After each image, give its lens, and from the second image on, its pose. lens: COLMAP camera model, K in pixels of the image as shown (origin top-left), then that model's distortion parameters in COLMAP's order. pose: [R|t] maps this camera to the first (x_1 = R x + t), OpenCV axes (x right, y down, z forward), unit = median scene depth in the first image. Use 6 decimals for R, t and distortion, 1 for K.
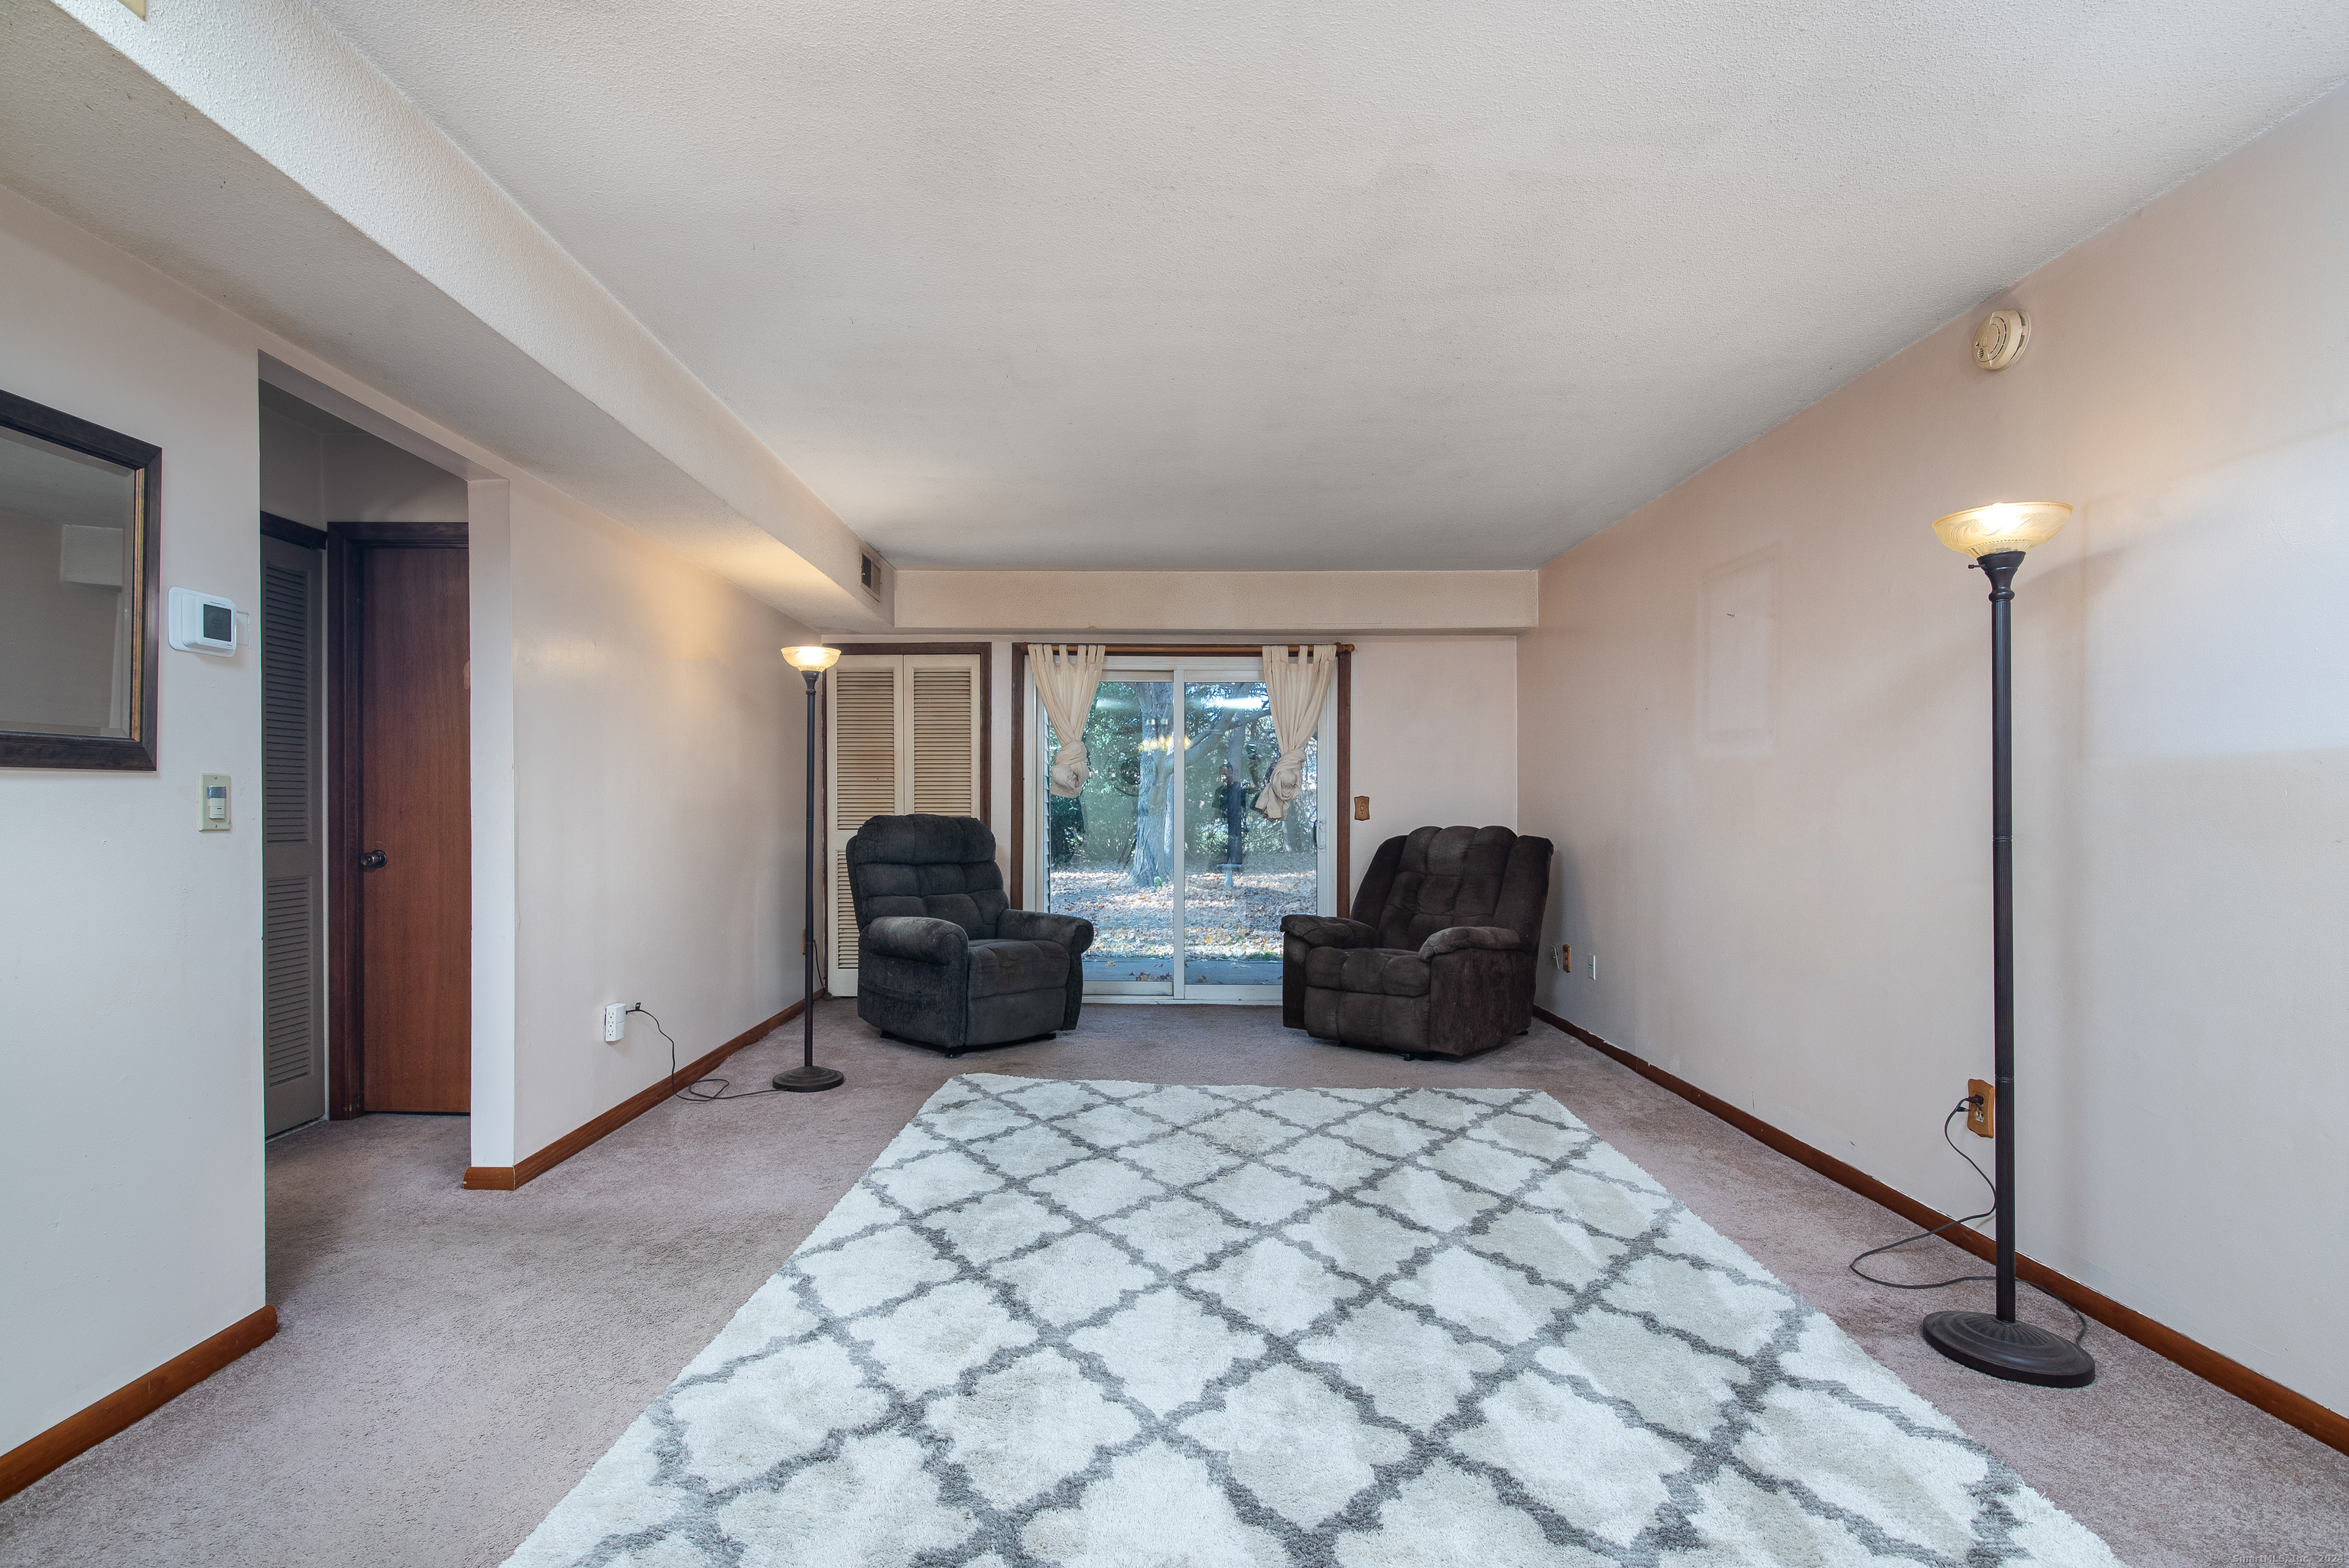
lens RADIAL K [[1089.0, 0, 1117.3], [0, 1089.0, 833.4], [0, 0, 1]] dist [-0.000246, -0.000637]
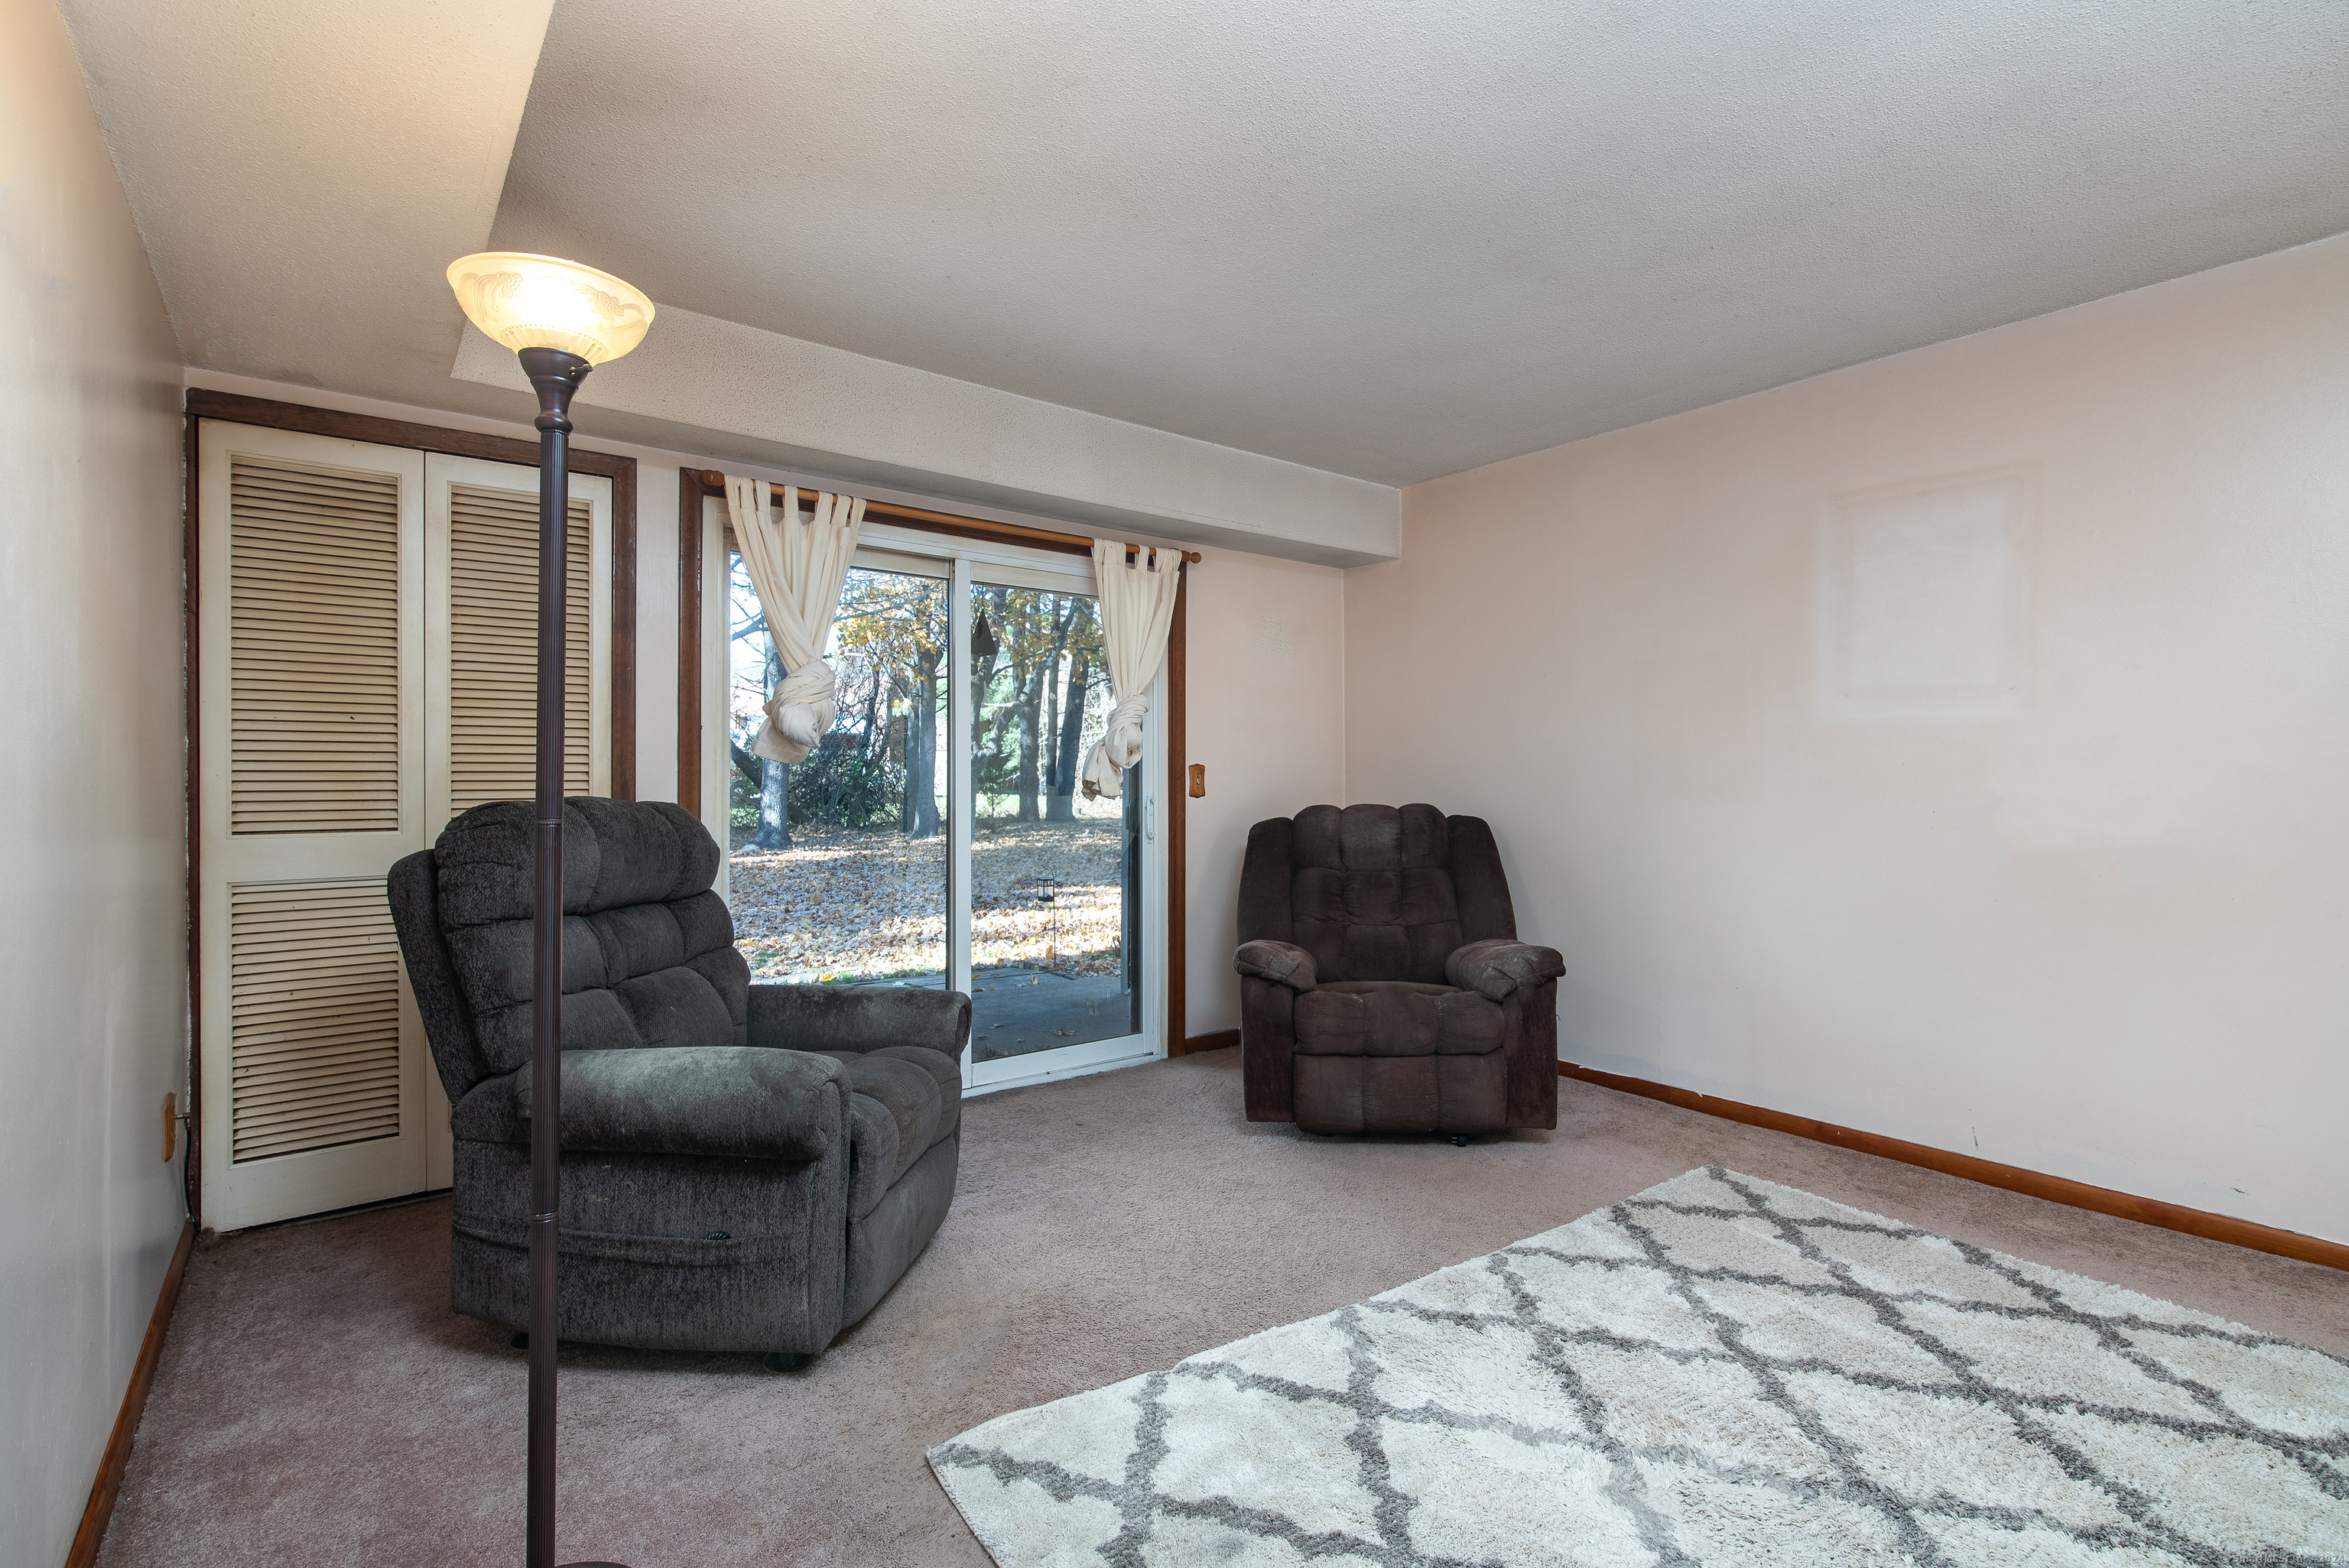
lens RADIAL K [[1076.2, 0, 1180.7], [0, 1076.2, 772.6], [0, 0, 1]] dist [0.003920, -0.000206]
pose [[0.777195, 0.003451, 0.629250, -0.301704], [0.014558, 0.999619, -0.023463, -0.015079], [-0.629092, 0.027396, 0.776848, 0.569713]]
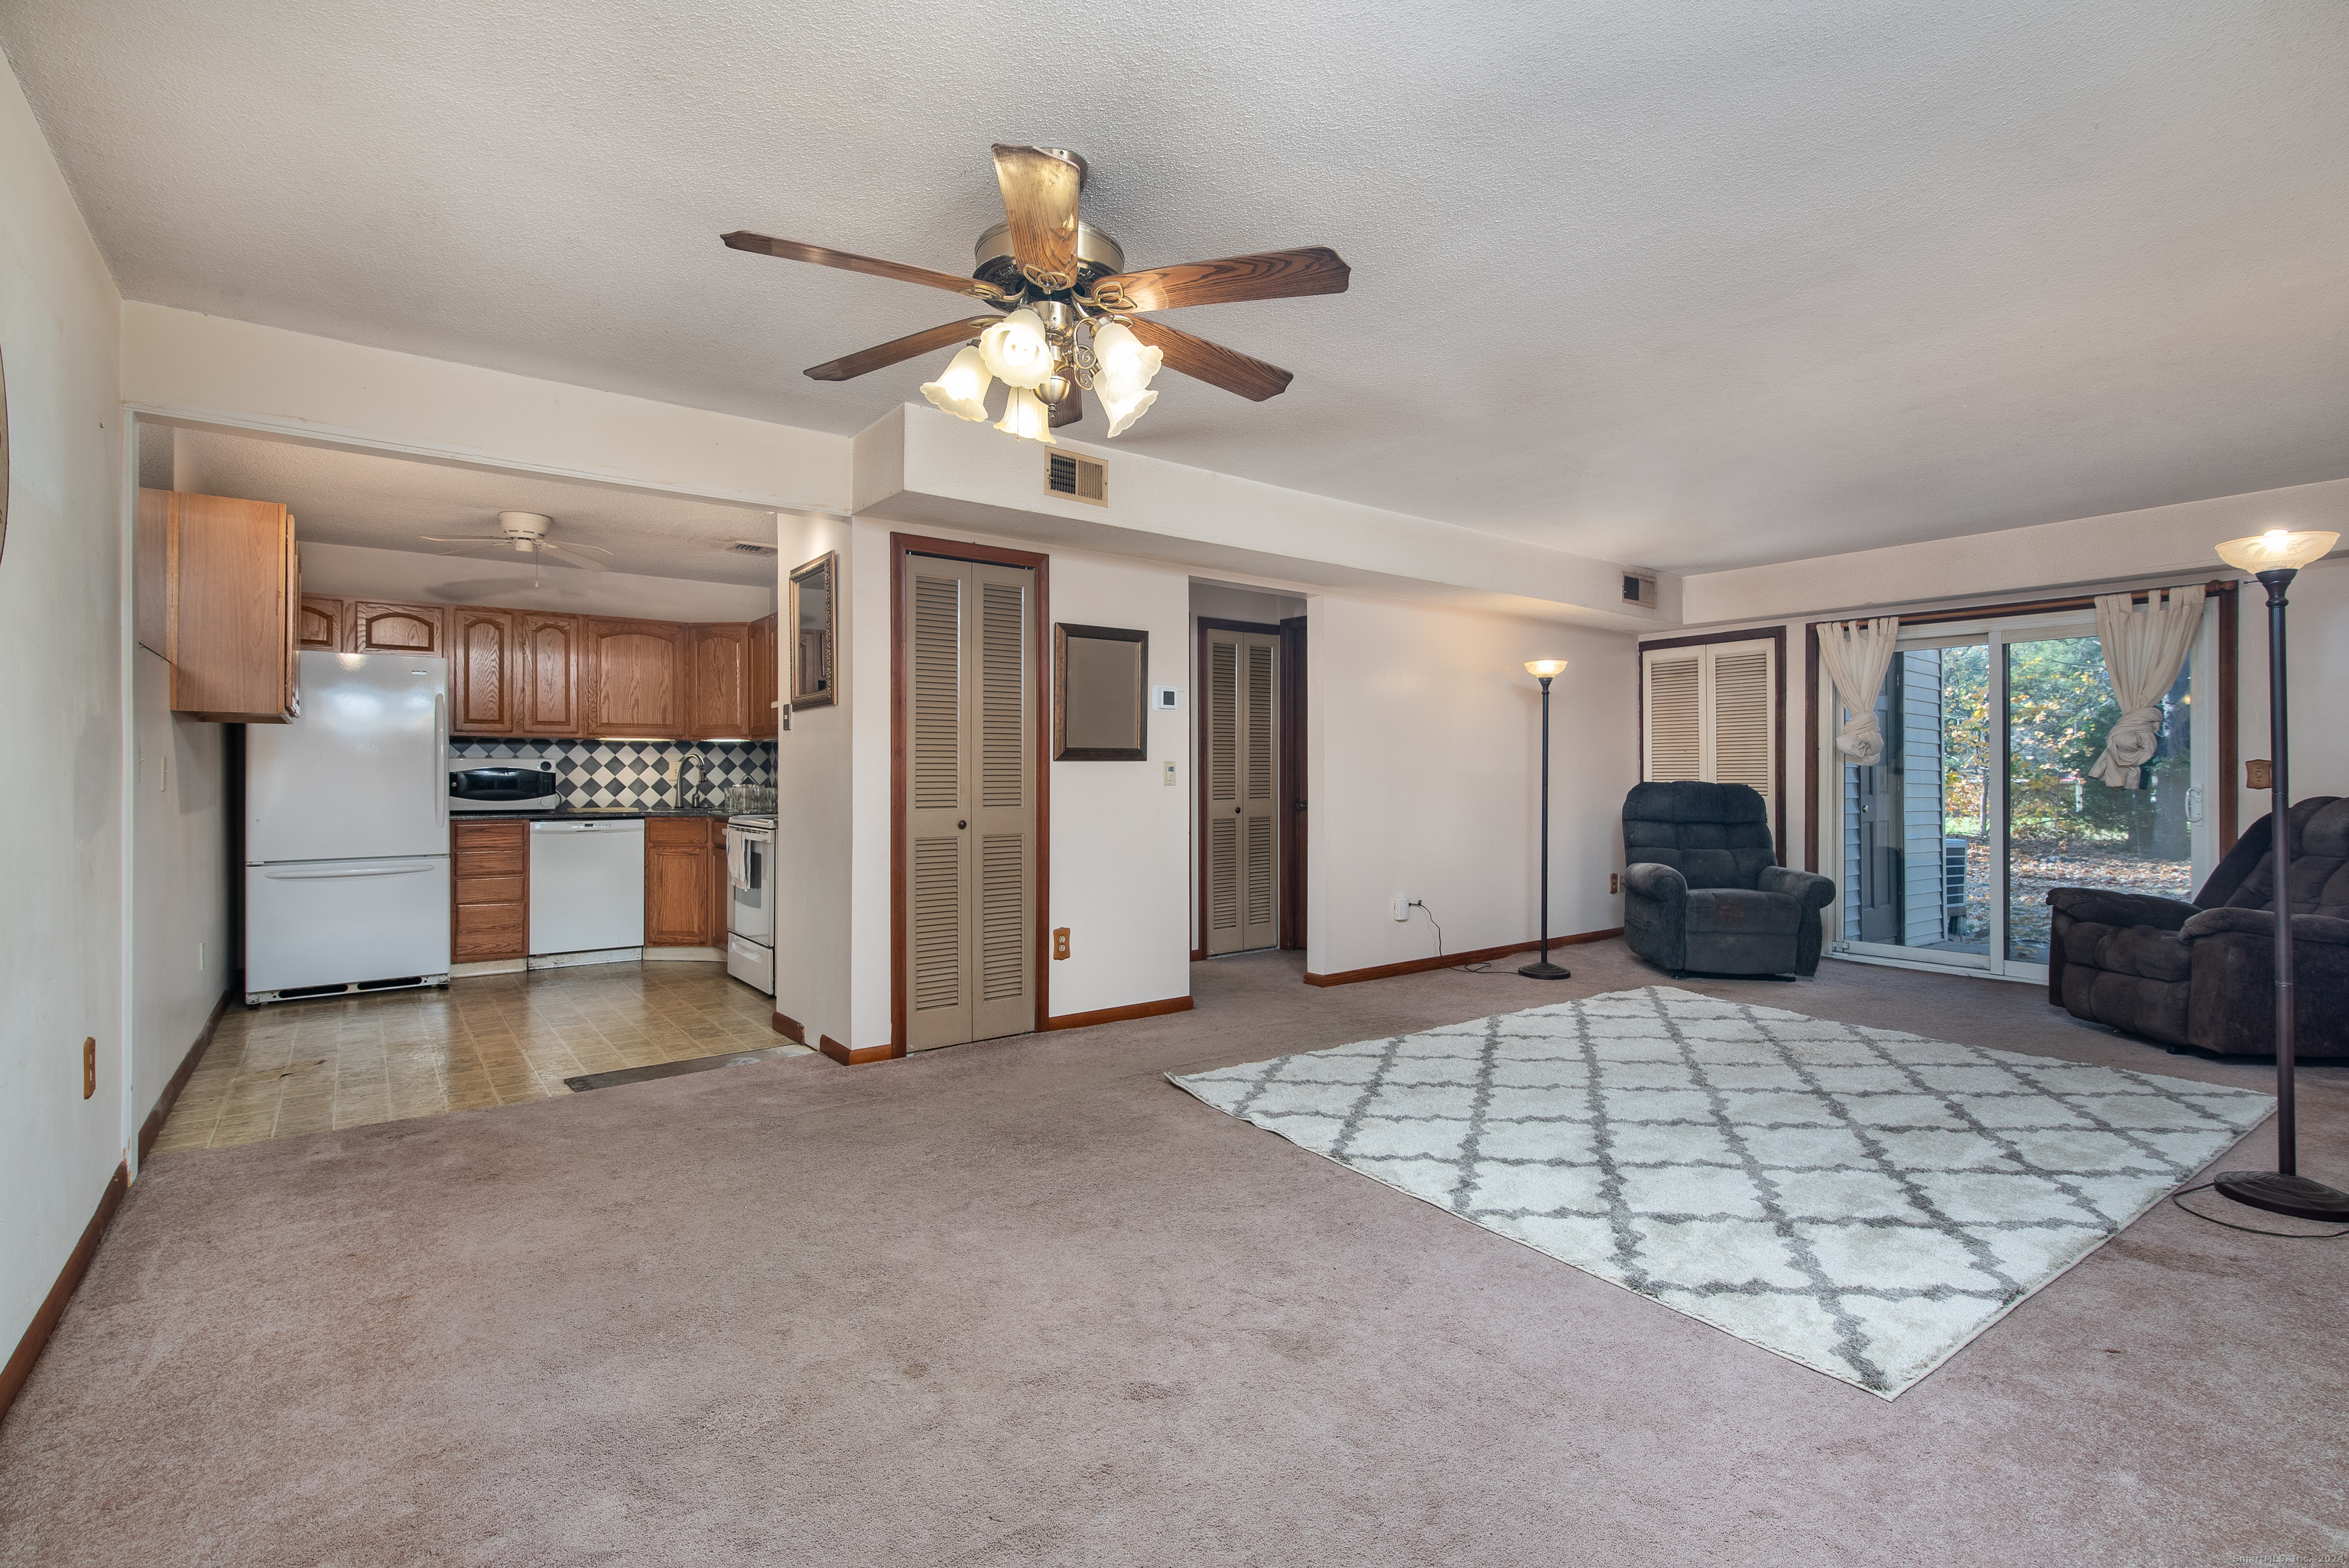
lens RADIAL K [[1076.2, 0, 1180.7], [0, 1076.2, 772.6], [0, 0, 1]] dist [0.003920, -0.000206]
pose [[0.627296, -0.007578, -0.778744, 0.445001], [-0.016637, 0.999594, -0.023129, 0.011040], [0.778603, 0.027464, 0.626916, -0.199332]]
